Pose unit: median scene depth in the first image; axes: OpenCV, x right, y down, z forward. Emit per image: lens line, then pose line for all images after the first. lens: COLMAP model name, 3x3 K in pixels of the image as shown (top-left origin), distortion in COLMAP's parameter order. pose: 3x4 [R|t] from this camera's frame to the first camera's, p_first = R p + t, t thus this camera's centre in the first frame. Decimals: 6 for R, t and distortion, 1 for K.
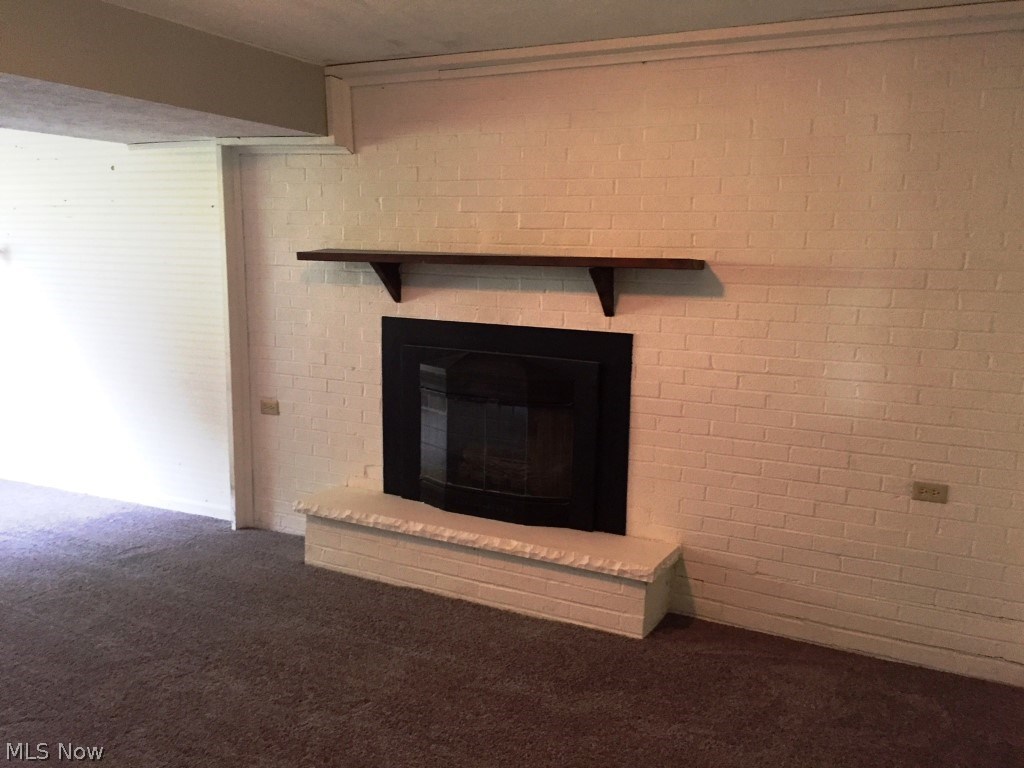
lens RADIAL K [[877.9, 0, 514.5], [0, 877.9, 380.7], [0, 0, 1]] dist [0.084277, -0.110418]
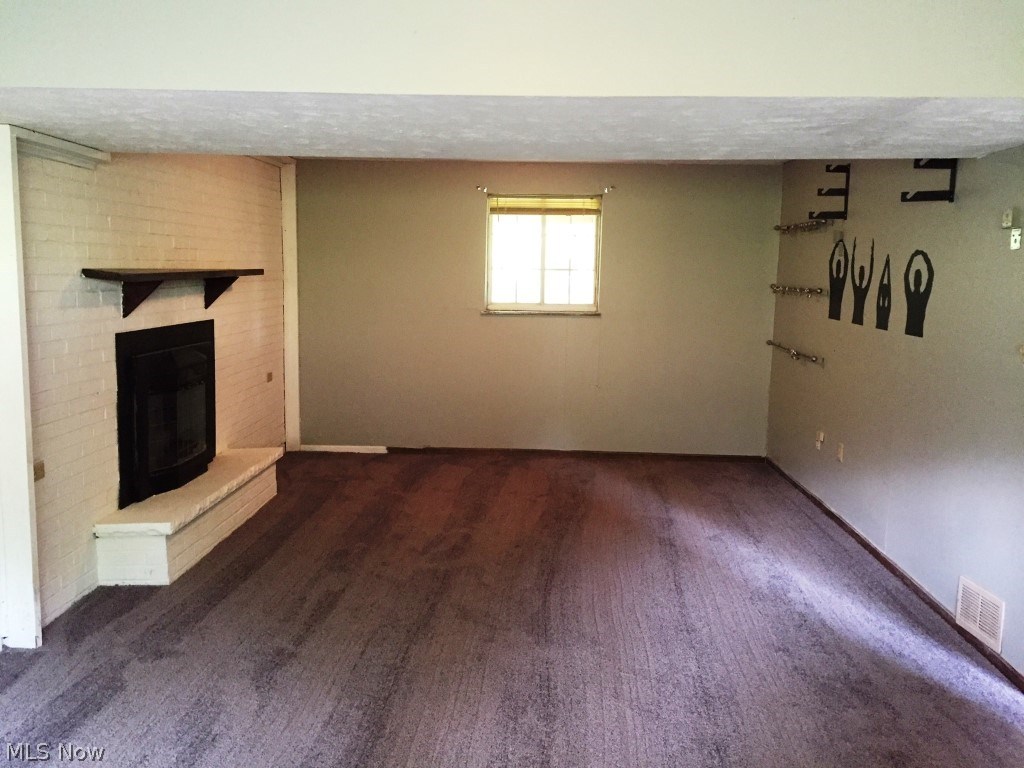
lens RADIAL K [[877.9, 0, 514.5], [0, 877.9, 380.7], [0, 0, 1]] dist [0.084277, -0.110418]
pose [[-0.416289, -0.139634, 0.898446, -1.277550], [0.114020, 0.972320, 0.203946, -0.174548], [-0.902055, 0.187341, -0.388845, 0.983630]]
